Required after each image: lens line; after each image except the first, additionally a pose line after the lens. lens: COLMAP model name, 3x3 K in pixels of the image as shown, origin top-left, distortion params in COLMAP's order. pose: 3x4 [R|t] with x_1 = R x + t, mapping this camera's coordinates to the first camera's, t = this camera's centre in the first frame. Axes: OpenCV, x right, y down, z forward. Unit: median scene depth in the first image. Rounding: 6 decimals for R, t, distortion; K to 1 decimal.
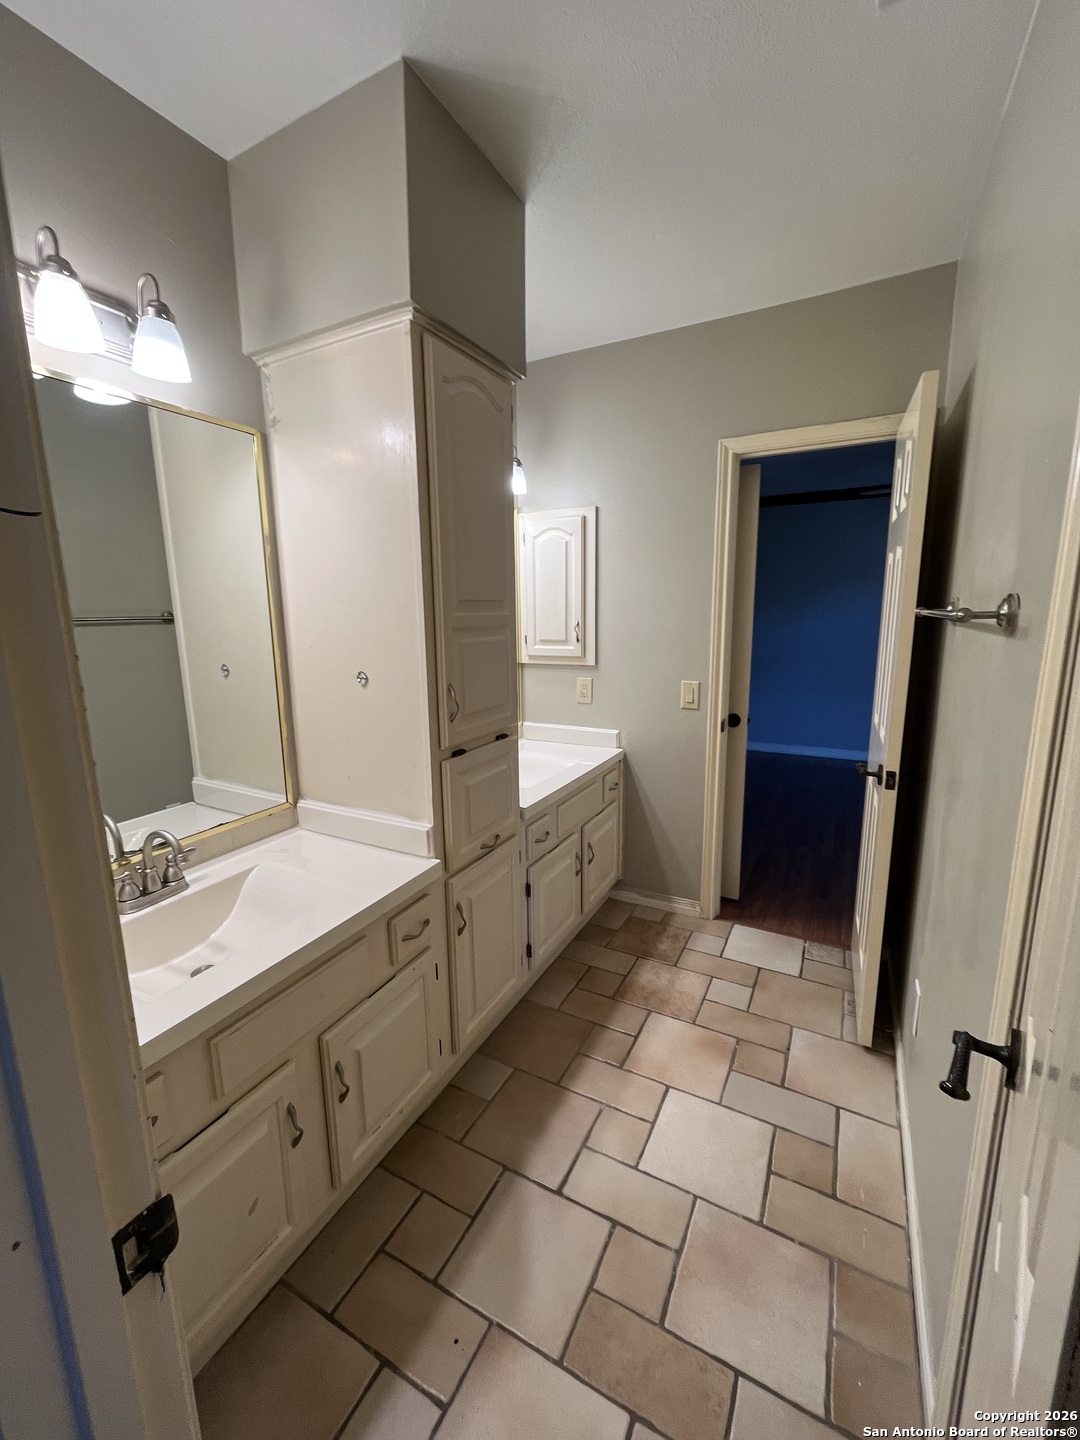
lens RADIAL K [[586.2, 0, 537.1], [0, 586.2, 722.0], [0, 0, 1]] dist [-0.003518, -0.000140]
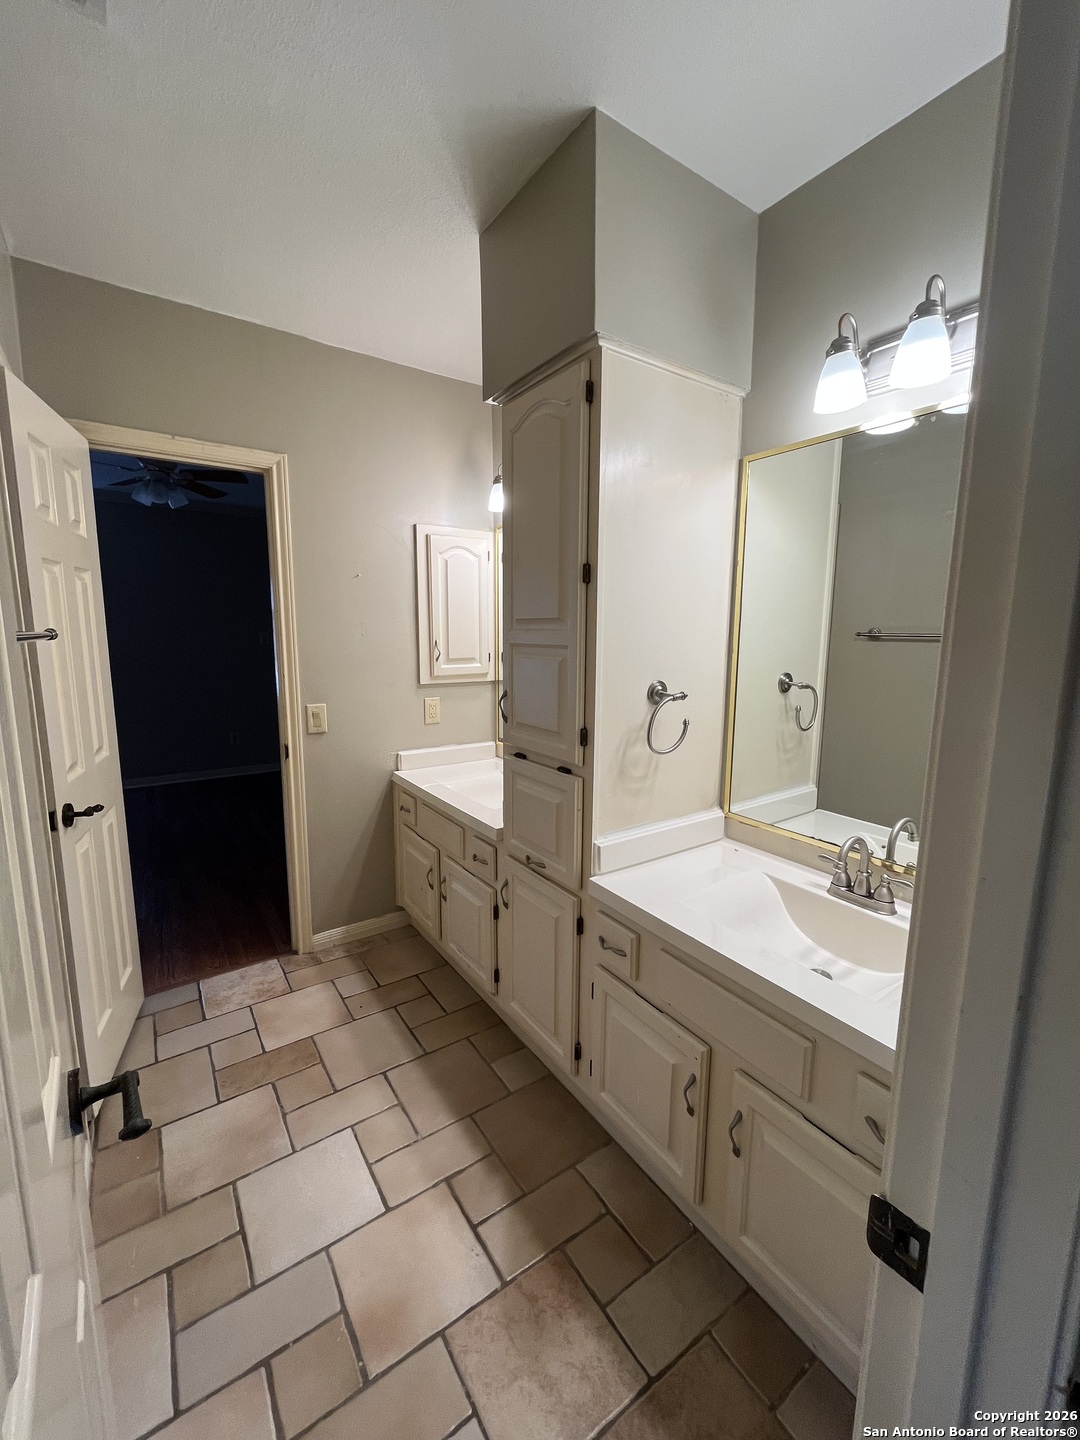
lens RADIAL K [[586.2, 0, 537.6], [0, 586.2, 715.7], [0, 0, 1]] dist [-0.003518, -0.000140]
pose [[-0.461568, 0.141563, -0.875737, 0.762958], [-0.158345, 0.958184, 0.238348, -0.272397], [0.872858, 0.248682, -0.419851, 1.386044]]
